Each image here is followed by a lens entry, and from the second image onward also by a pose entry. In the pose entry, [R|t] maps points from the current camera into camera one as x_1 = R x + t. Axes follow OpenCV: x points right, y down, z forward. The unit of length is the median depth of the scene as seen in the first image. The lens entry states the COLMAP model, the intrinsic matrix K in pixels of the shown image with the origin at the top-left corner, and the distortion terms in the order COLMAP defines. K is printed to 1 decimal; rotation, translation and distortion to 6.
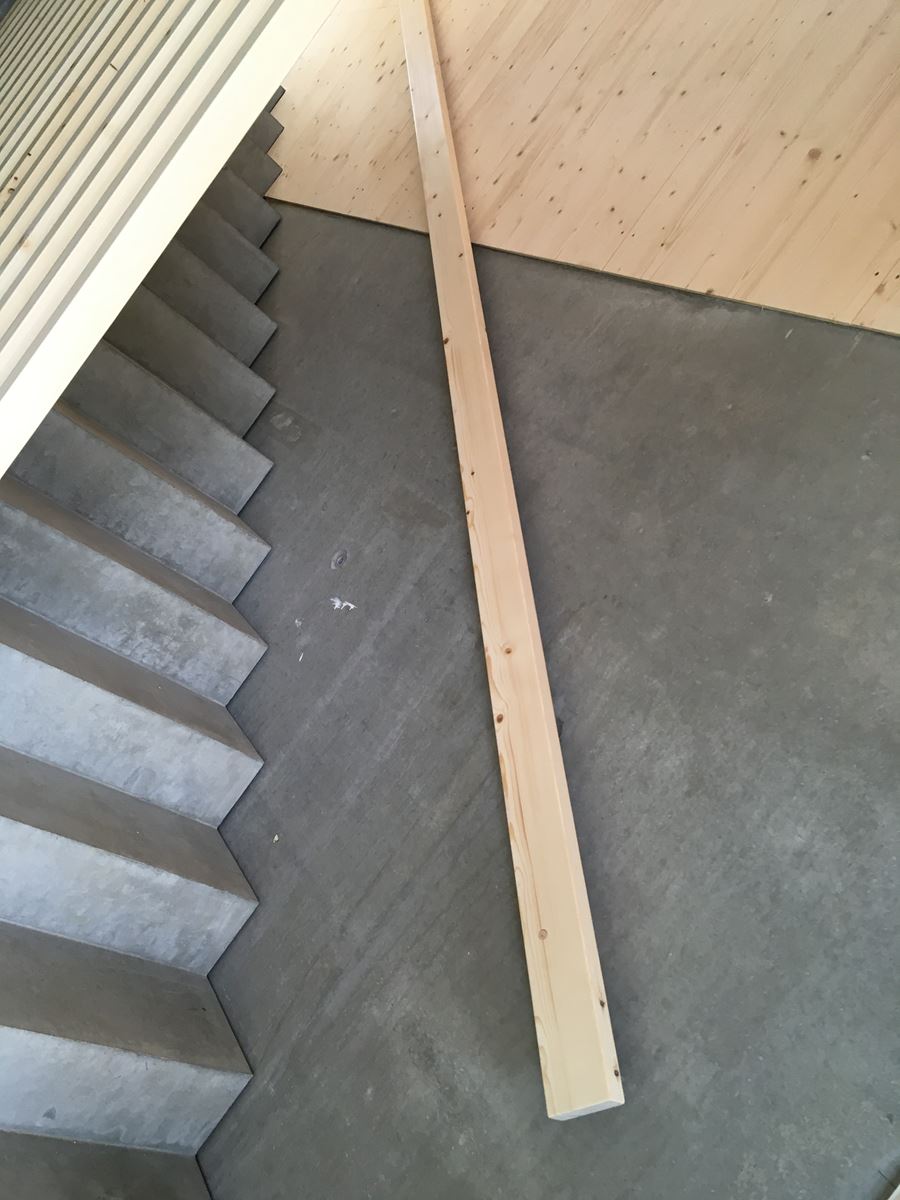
lens RADIAL K [[1024.9, 0, 453.1], [0, 1024.9, 597.0], [0, 0, 1]] dist [0.071312, -0.100754]
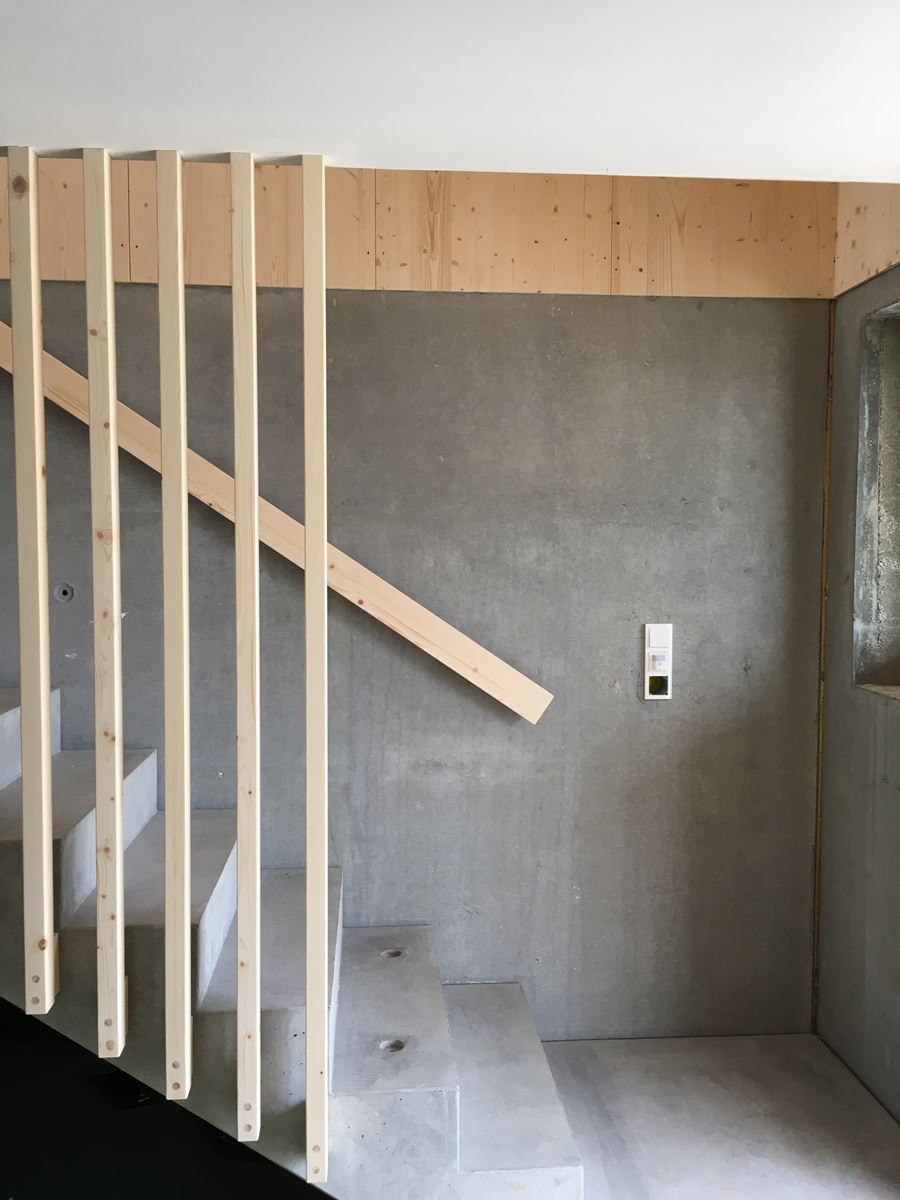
lens RADIAL K [[1024.9, 0, 451.4], [0, 1024.9, 596.7], [0, 0, 1]] dist [0.071312, -0.100754]
pose [[0.451049, -0.618823, 0.643127, -0.834843], [0.338753, 0.785371, 0.518111, -0.613307], [-0.825712, -0.015833, 0.563869, -0.049036]]
